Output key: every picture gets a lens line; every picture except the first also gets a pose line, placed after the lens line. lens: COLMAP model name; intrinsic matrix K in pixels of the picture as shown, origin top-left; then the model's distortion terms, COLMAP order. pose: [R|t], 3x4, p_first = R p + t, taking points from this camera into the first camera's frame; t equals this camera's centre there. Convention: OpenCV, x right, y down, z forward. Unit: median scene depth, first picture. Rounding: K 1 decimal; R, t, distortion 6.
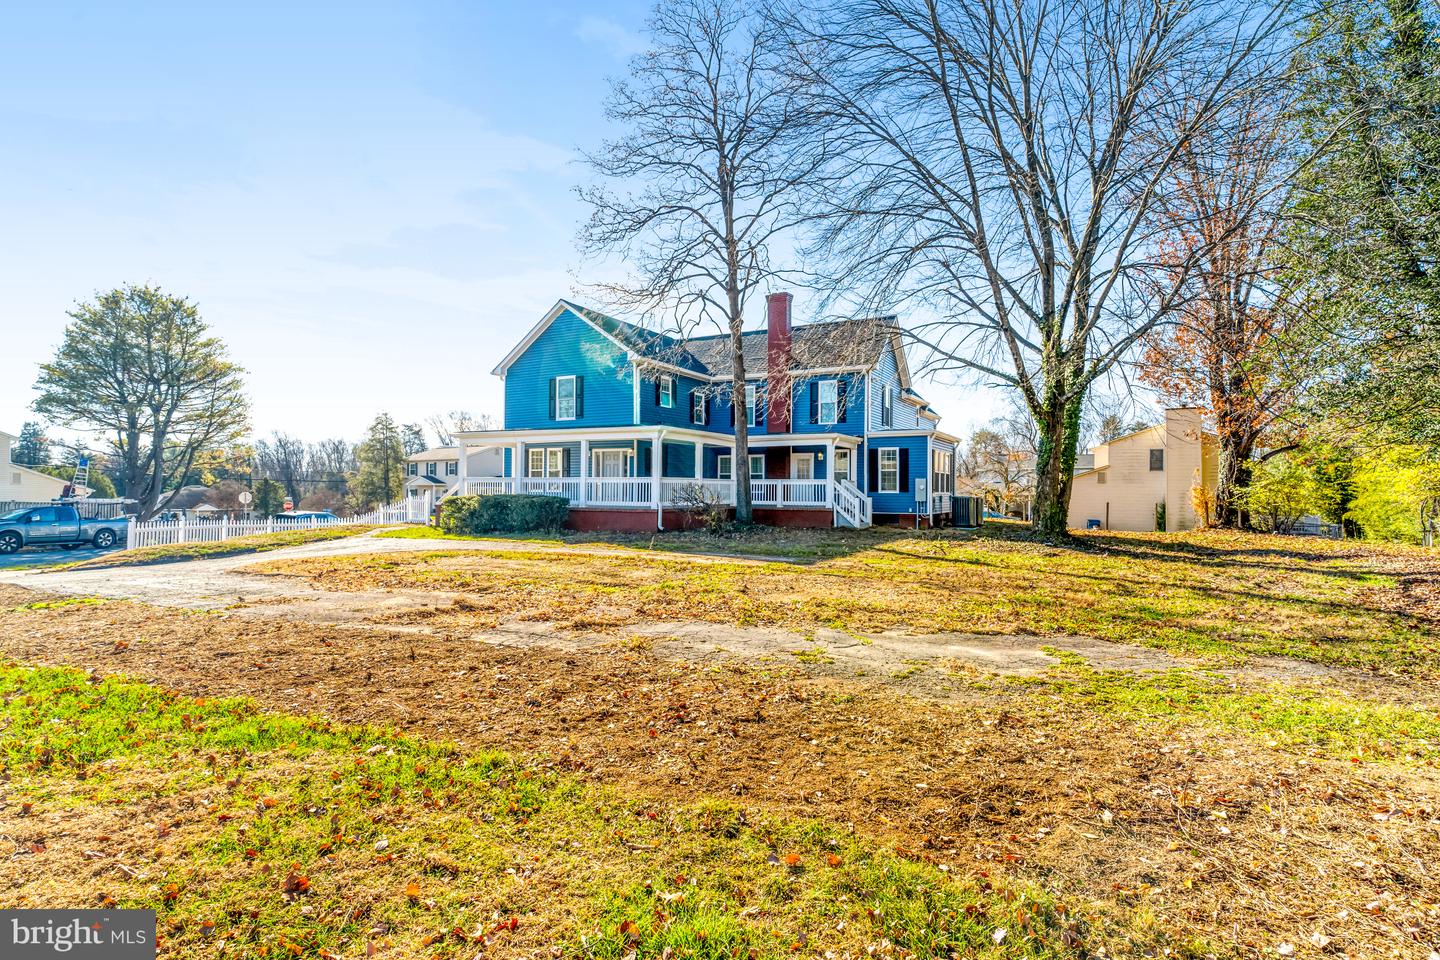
lens RADIAL K [[762.1, 0, 720.0], [0, 762.1, 480.0], [0, 0, 1]] dist [0.002855, 0.000239]
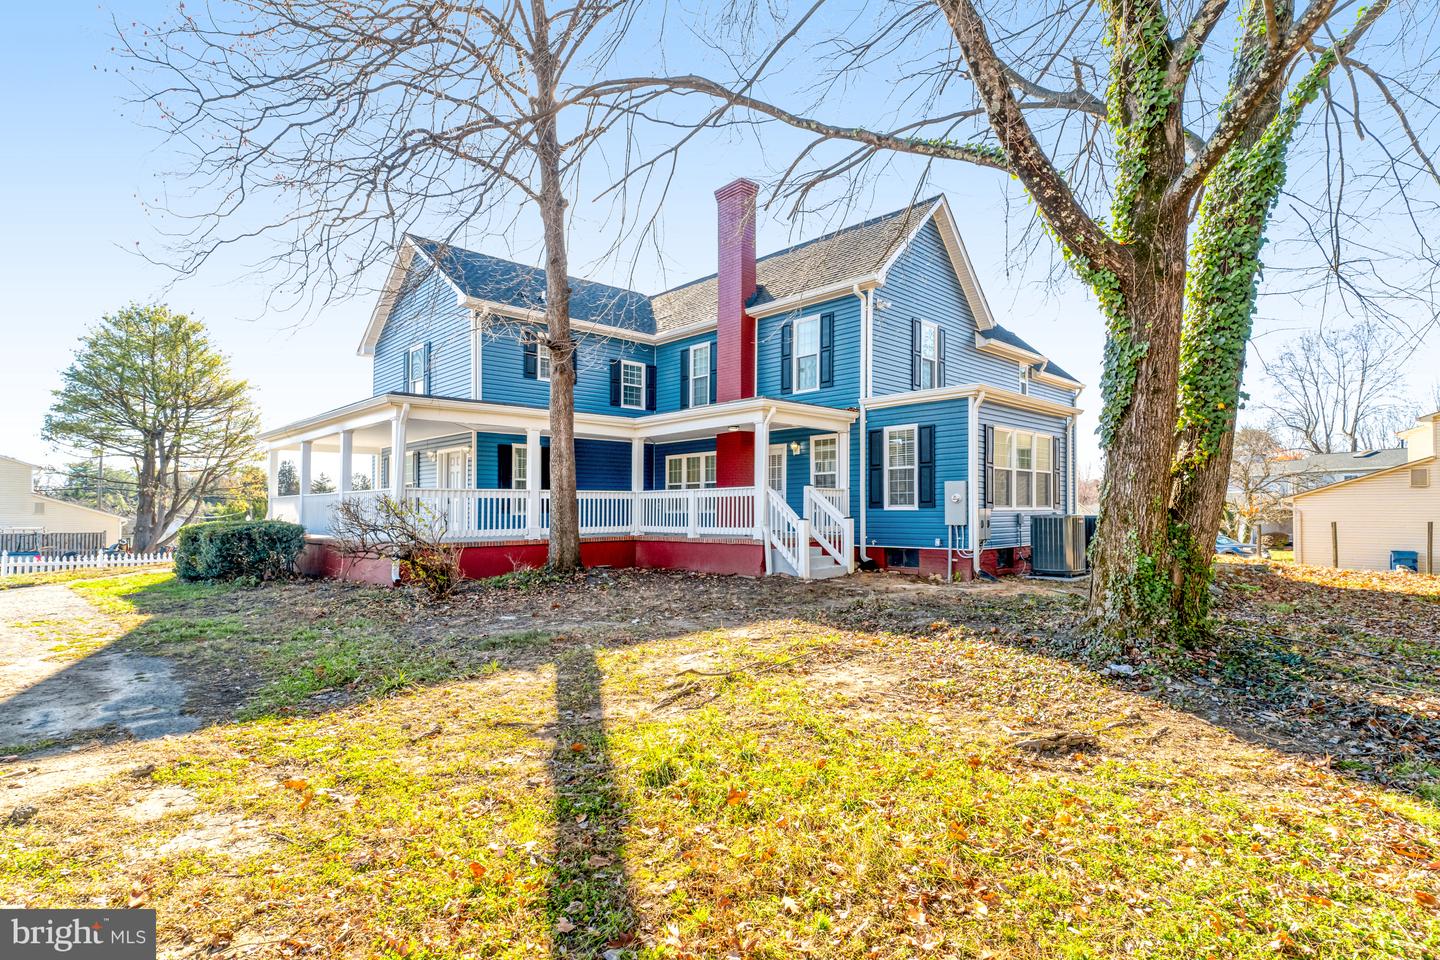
lens RADIAL K [[708.8, 0, 718.6], [0, 708.8, 528.0], [0, 0, 1]] dist [-0.002223, -0.000313]
pose [[0.944313, -0.004997, -0.329012, 0.261963], [0.017865, 0.999188, 0.036100, 0.009461], [0.328564, -0.039967, 0.943636, 0.475127]]
